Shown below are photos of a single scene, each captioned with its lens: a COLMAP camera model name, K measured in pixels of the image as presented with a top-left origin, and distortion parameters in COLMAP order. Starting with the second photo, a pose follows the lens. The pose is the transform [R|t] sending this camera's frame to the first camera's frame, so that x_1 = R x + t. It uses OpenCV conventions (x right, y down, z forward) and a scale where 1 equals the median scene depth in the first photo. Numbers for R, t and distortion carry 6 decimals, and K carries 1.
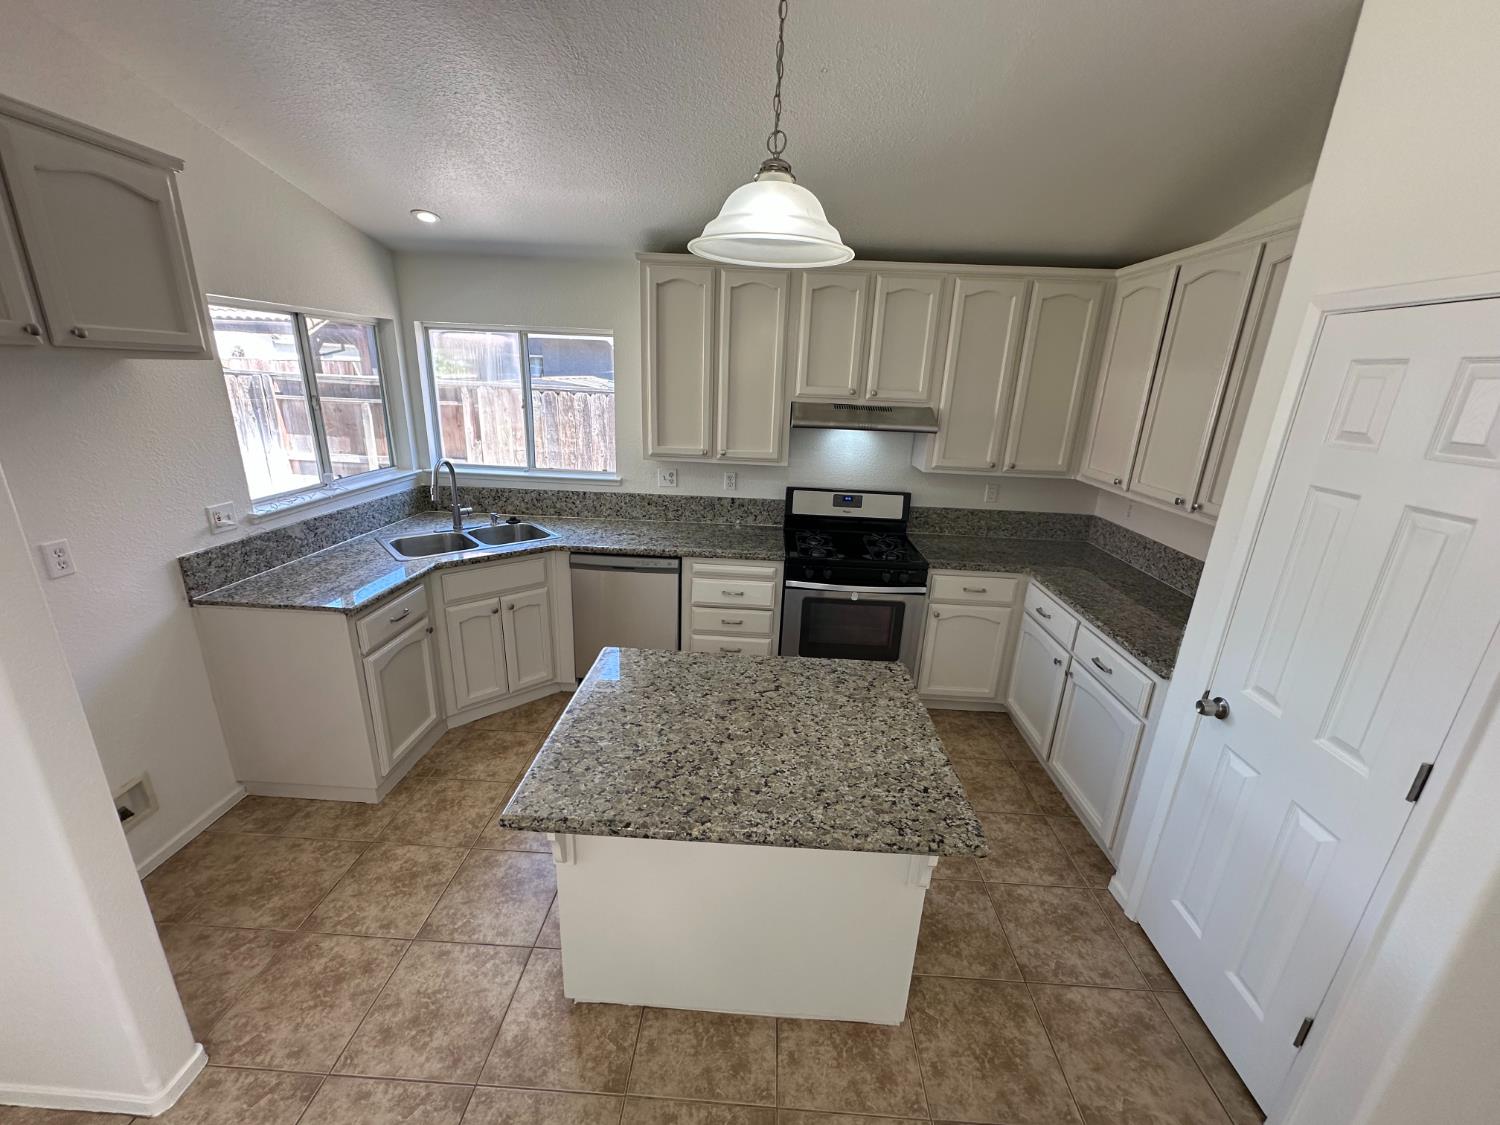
lens RADIAL K [[597.2, 0, 746.0], [0, 597.2, 561.0], [0, 0, 1]] dist [-0.002360, 0.000644]
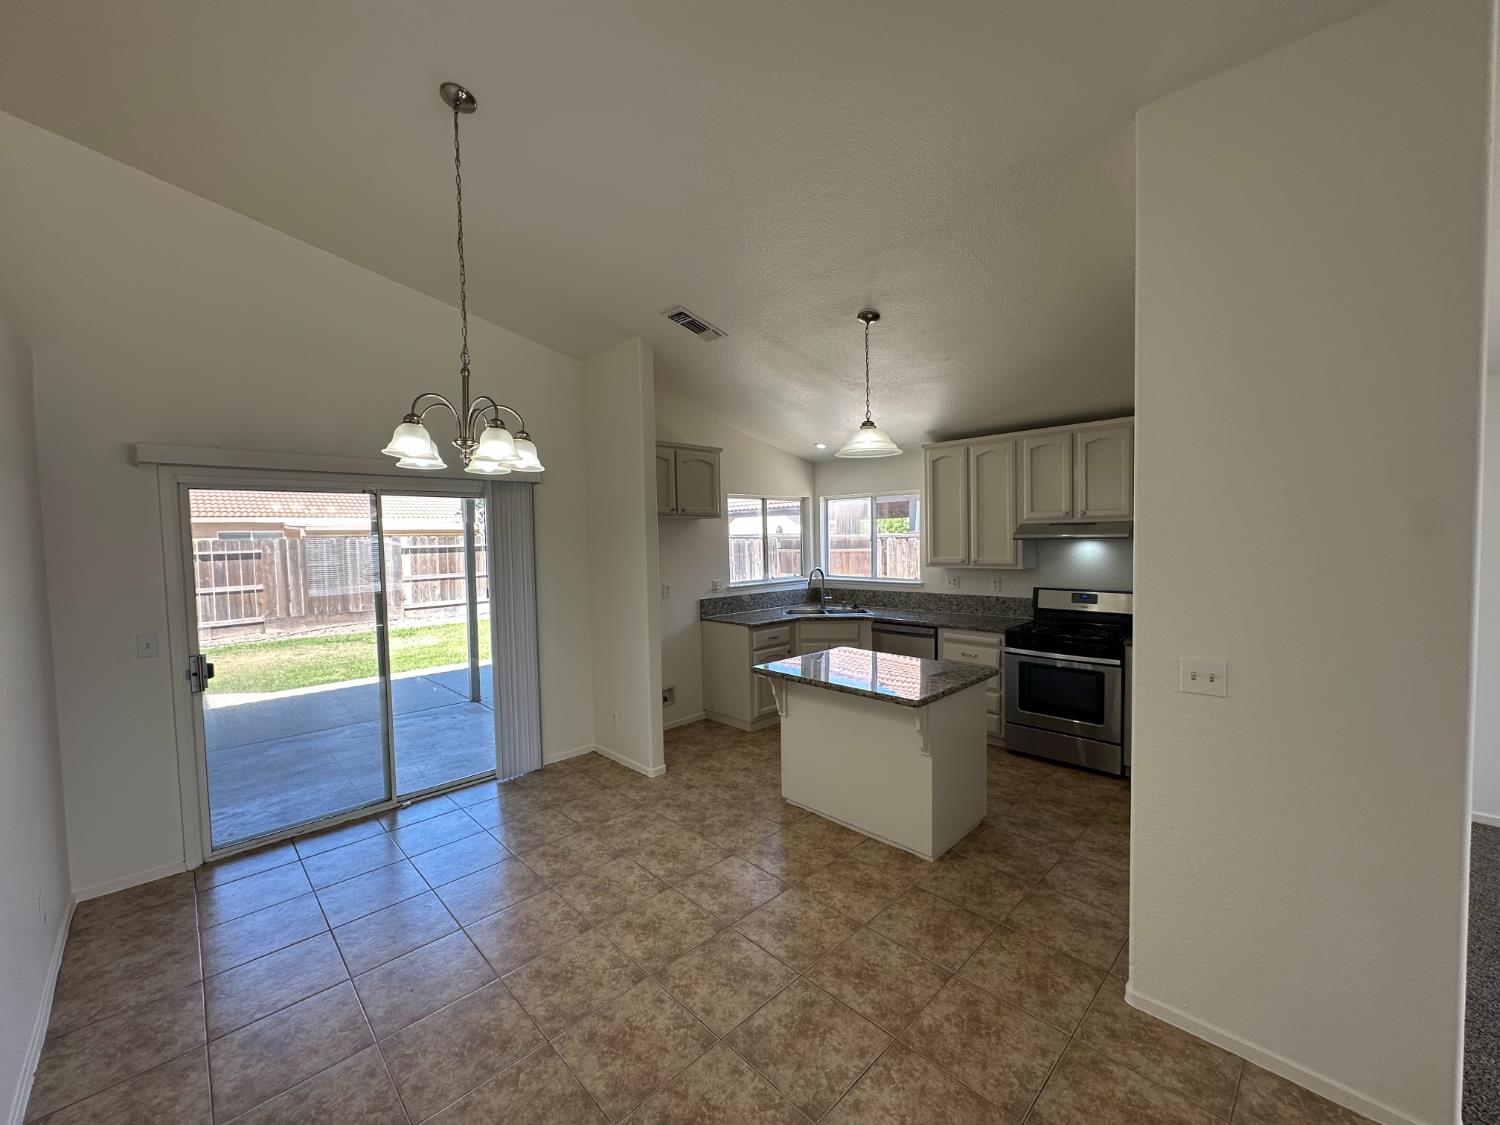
lens RADIAL K [[597.2, 0, 747.3], [0, 597.2, 561.8], [0, 0, 1]] dist [-0.002360, 0.000644]
pose [[0.724479, -0.026822, -0.688775, 0.582410], [-0.158680, 0.965915, -0.204519, 0.215533], [0.670784, 0.257465, 0.695529, -0.401471]]
